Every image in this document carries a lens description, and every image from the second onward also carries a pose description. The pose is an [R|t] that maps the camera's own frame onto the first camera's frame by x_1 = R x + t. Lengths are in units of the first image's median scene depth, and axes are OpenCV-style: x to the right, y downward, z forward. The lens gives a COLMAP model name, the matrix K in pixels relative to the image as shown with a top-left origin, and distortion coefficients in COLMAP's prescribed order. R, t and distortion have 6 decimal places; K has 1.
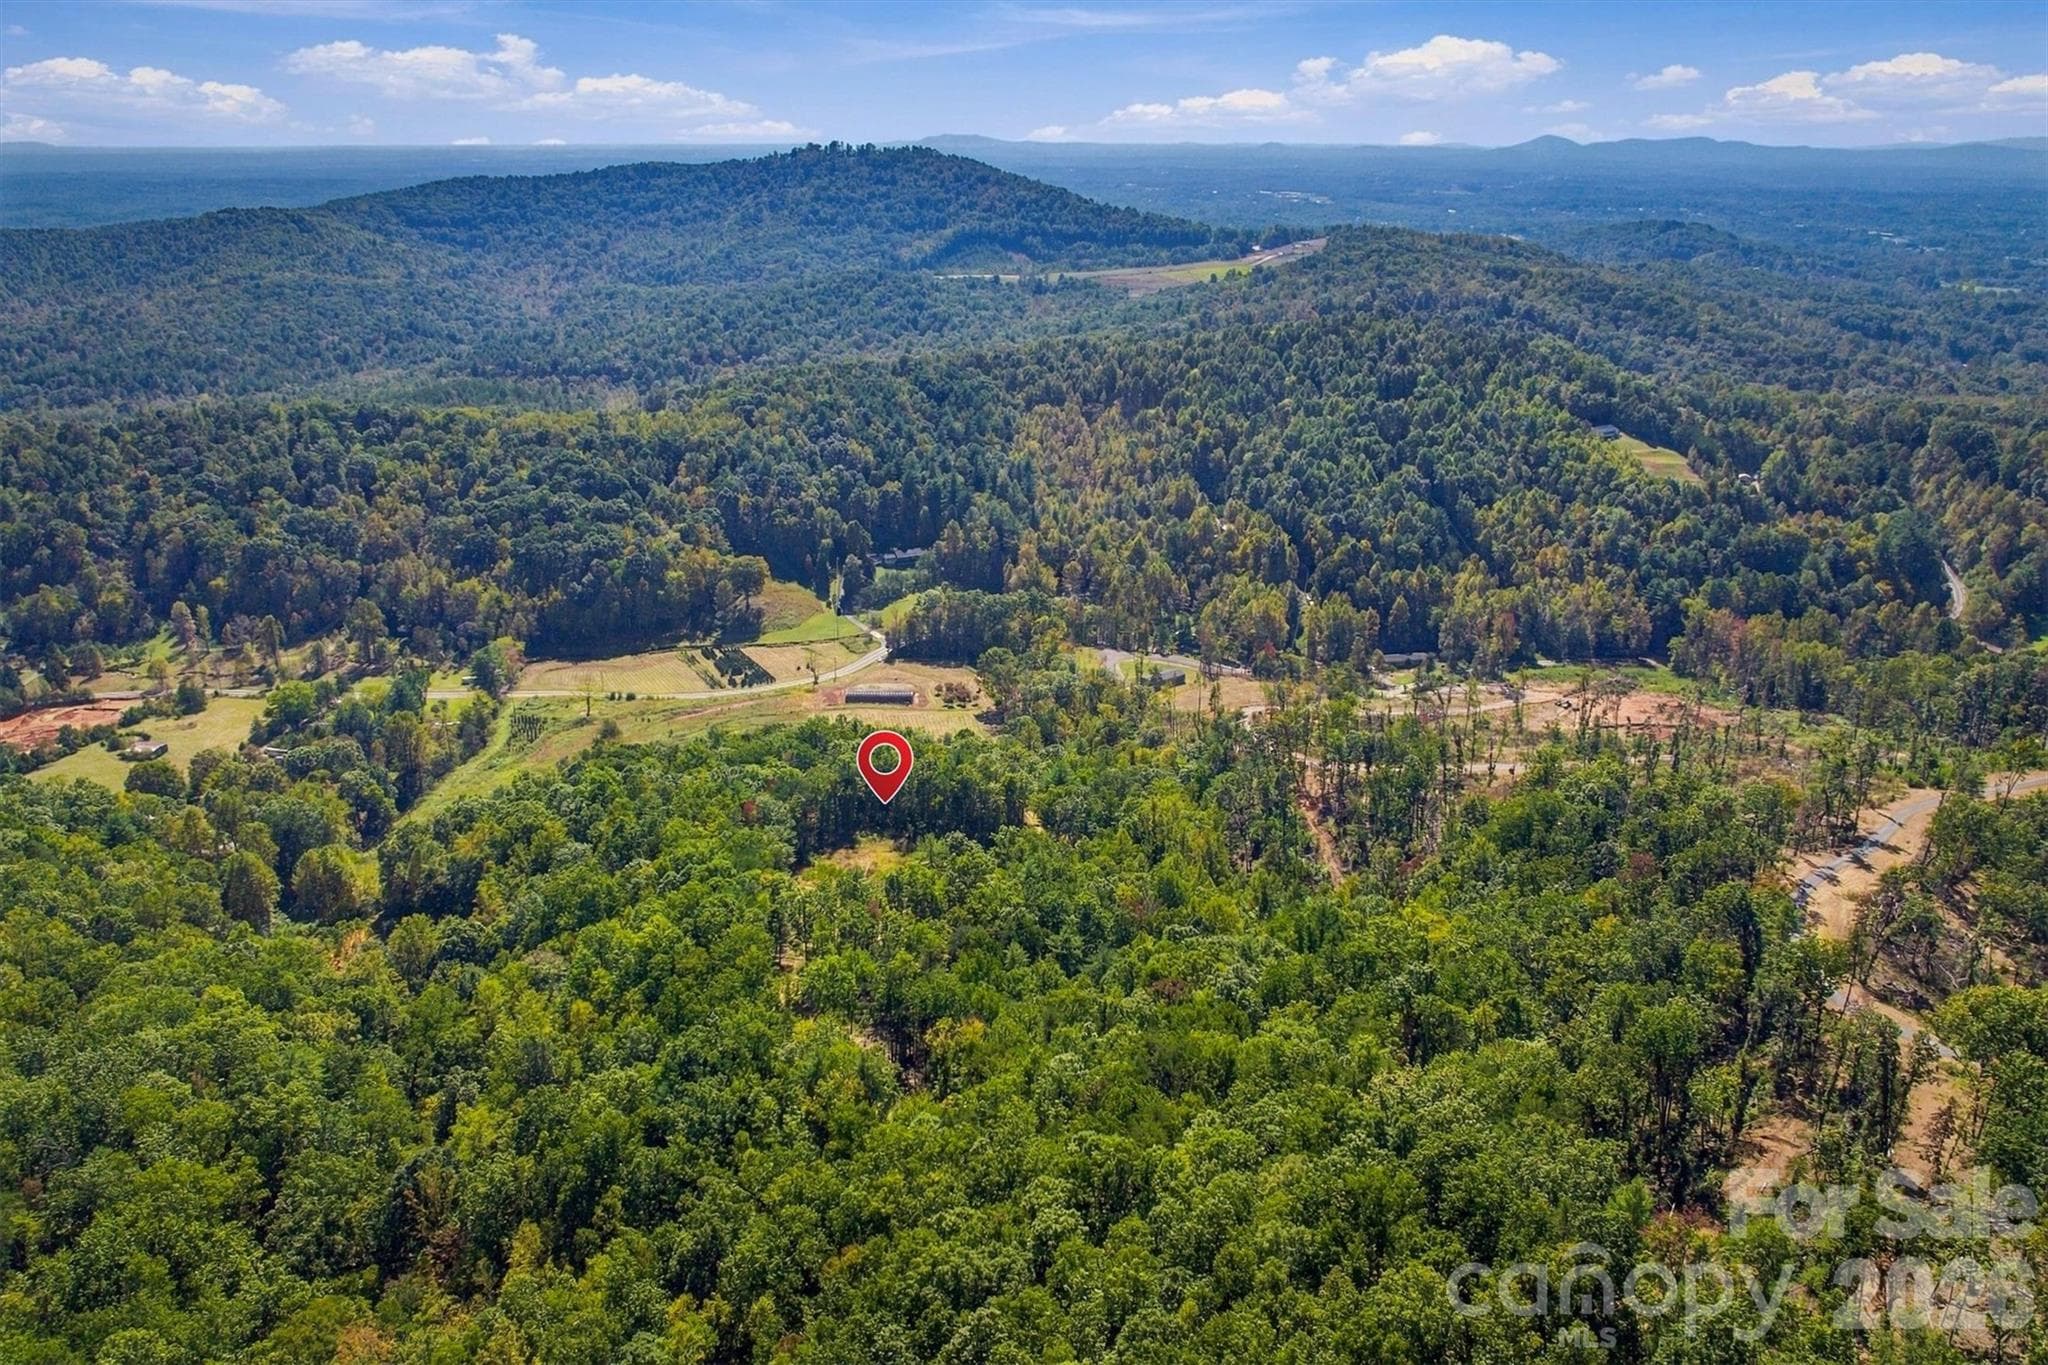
lens RADIAL K [[1413.7, 0, 1024.1], [0, 1413.7, 688.6], [0, 0, 1]] dist [-0.050072, -0.004010]
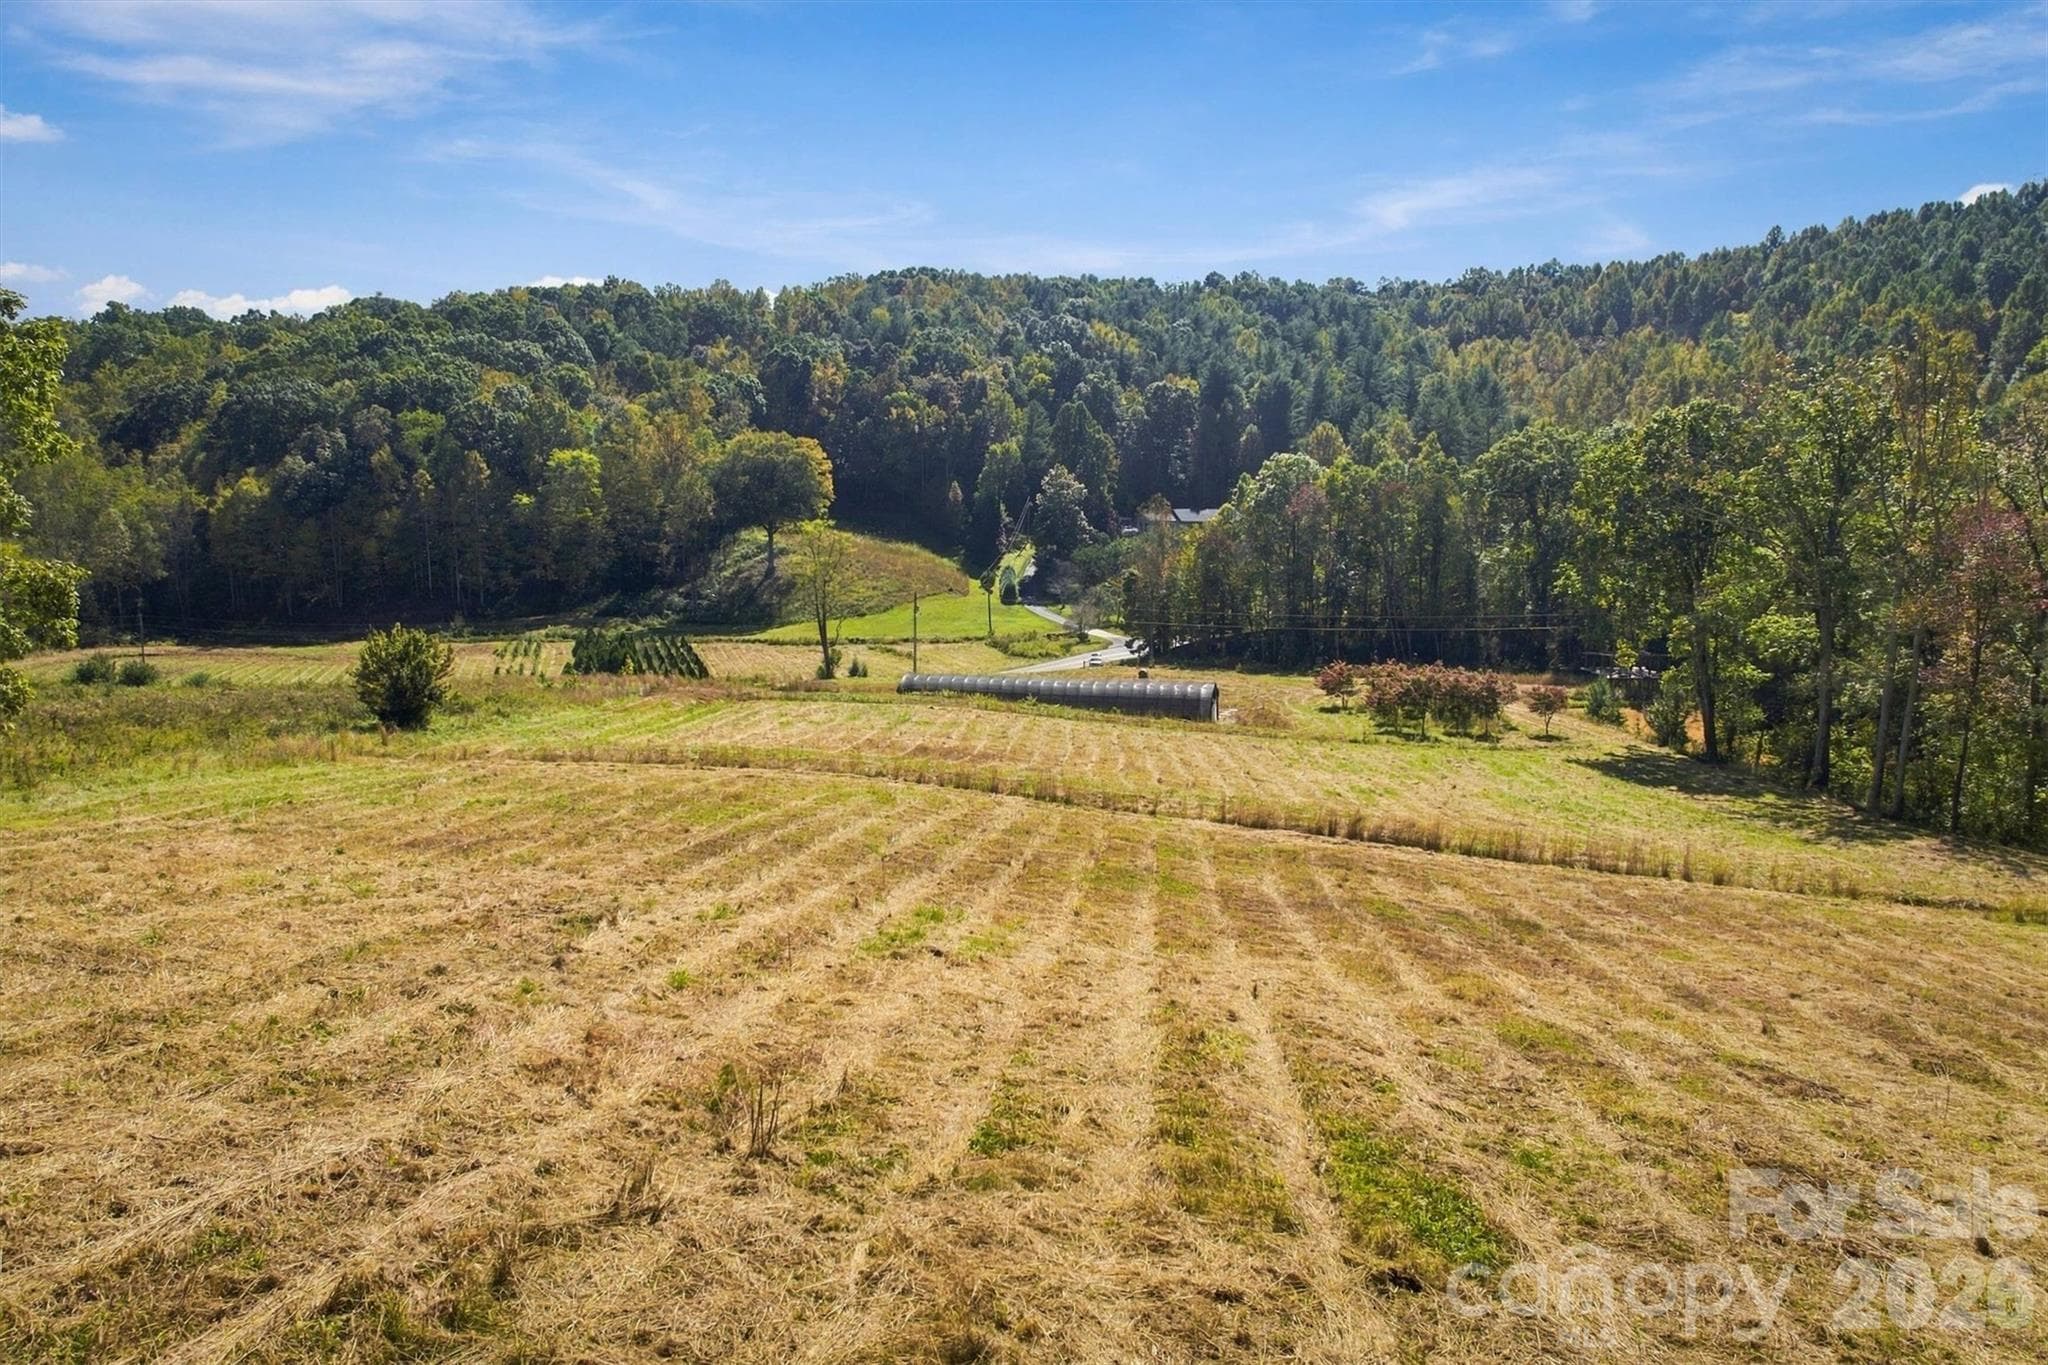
lens RADIAL K [[1413.7, 0, 1024.1], [0, 1413.7, 688.6], [0, 0, 1]] dist [-0.050072, -0.004010]
pose [[0.977776, 0.038695, -0.206051, -0.049138], [-0.077871, 0.979541, -0.185569, 0.033576], [0.194654, 0.197491, 0.960785, 0.621756]]
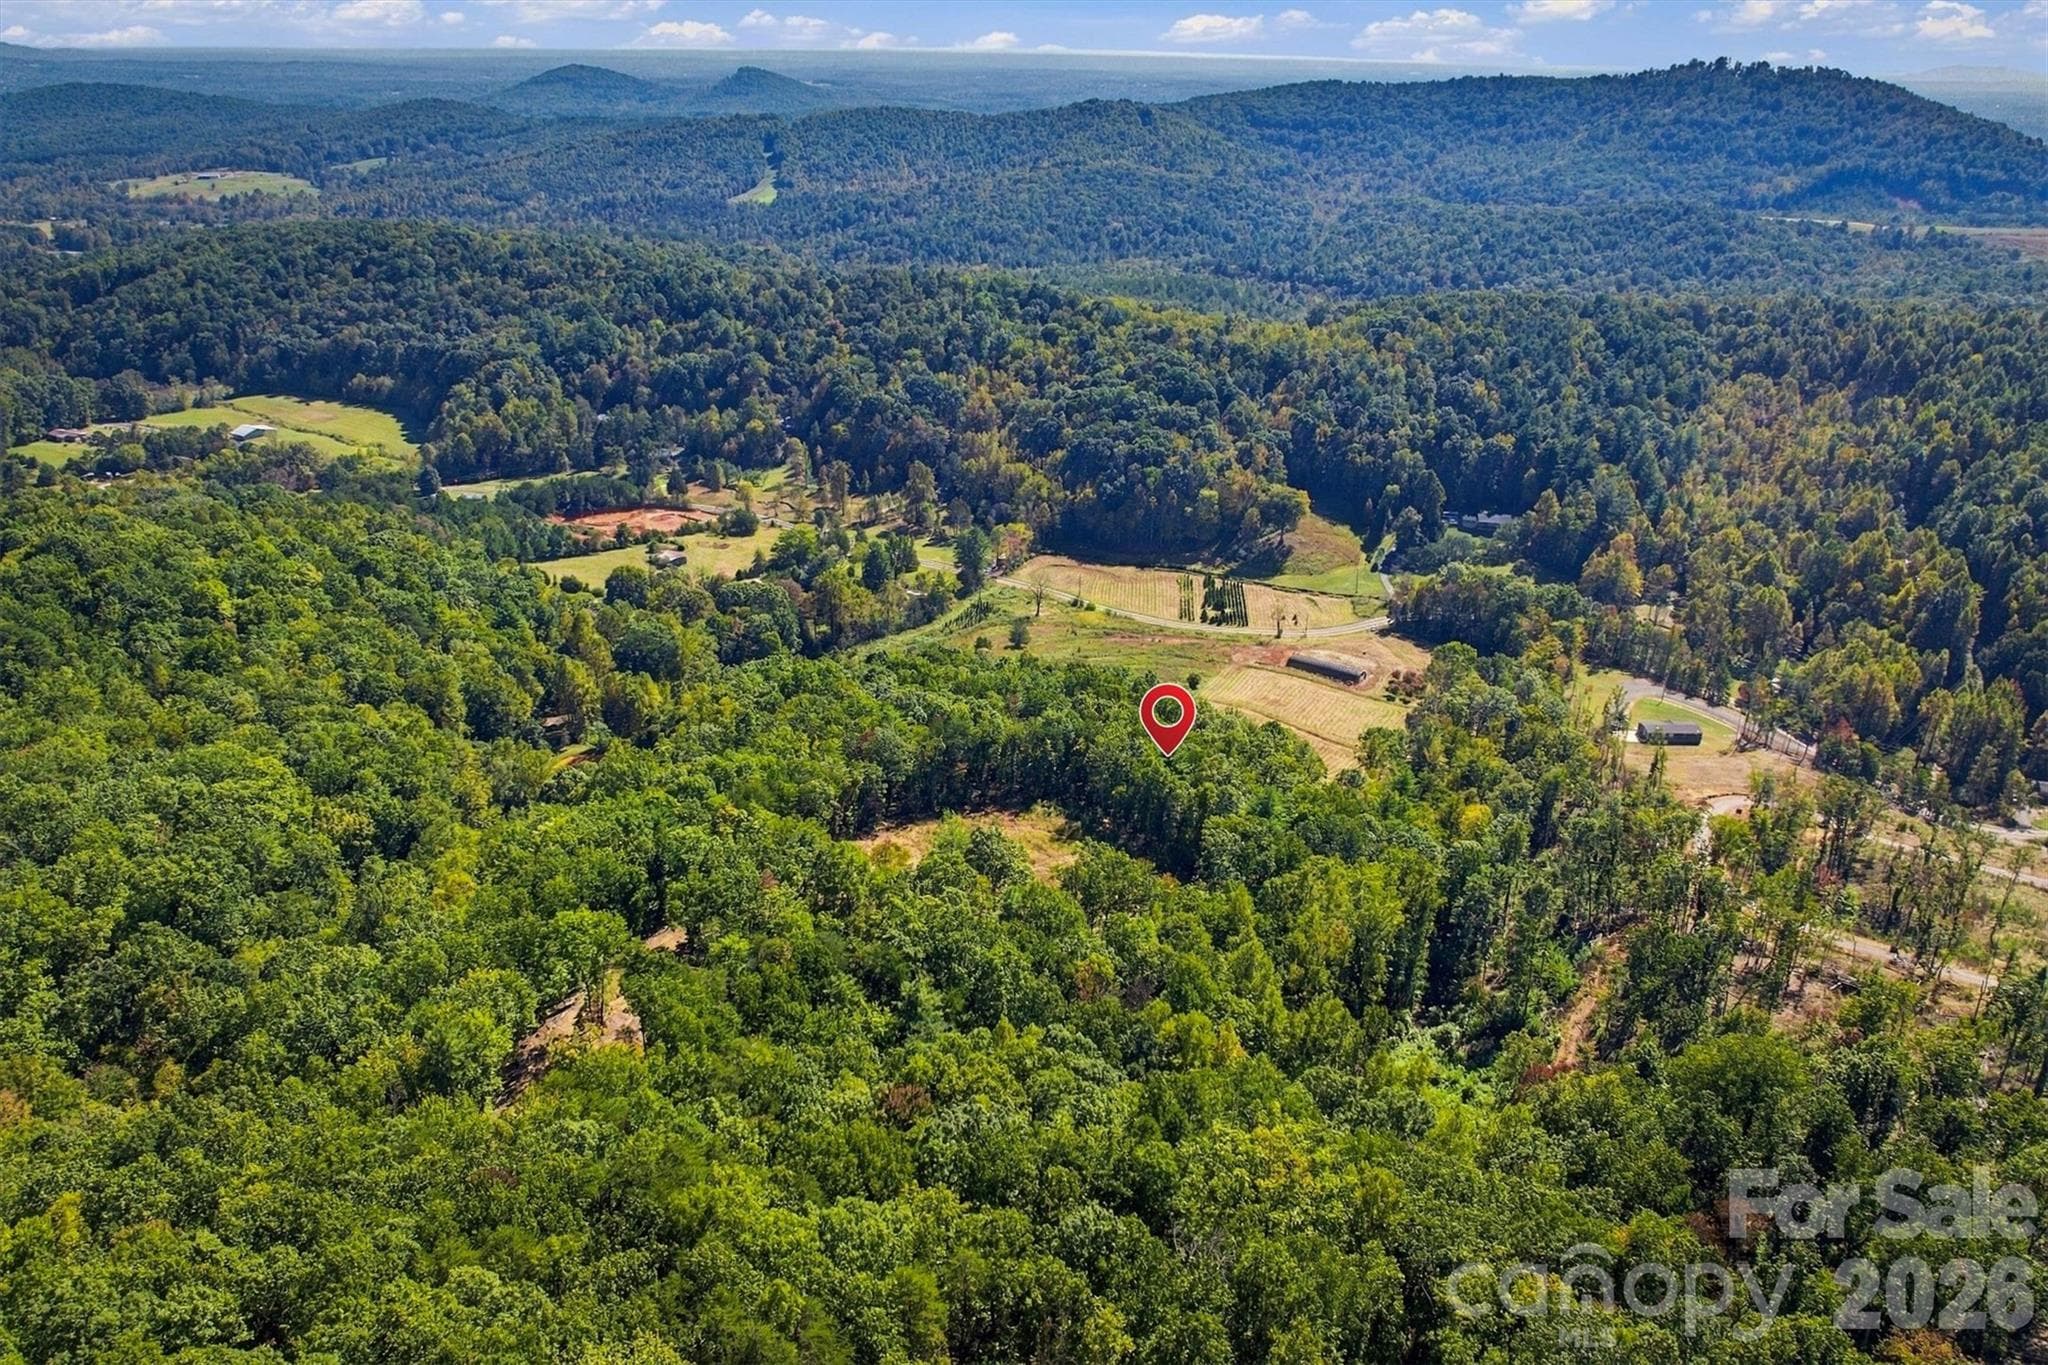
lens RADIAL K [[1413.7, 0, 1024.1], [0, 1413.7, 688.6], [0, 0, 1]] dist [-0.050072, -0.004010]
pose [[0.817838, 0.242426, -0.521891, 0.159379], [-0.215249, 0.969970, 0.113256, -0.031695], [0.533674, 0.019711, 0.845460, 0.128459]]
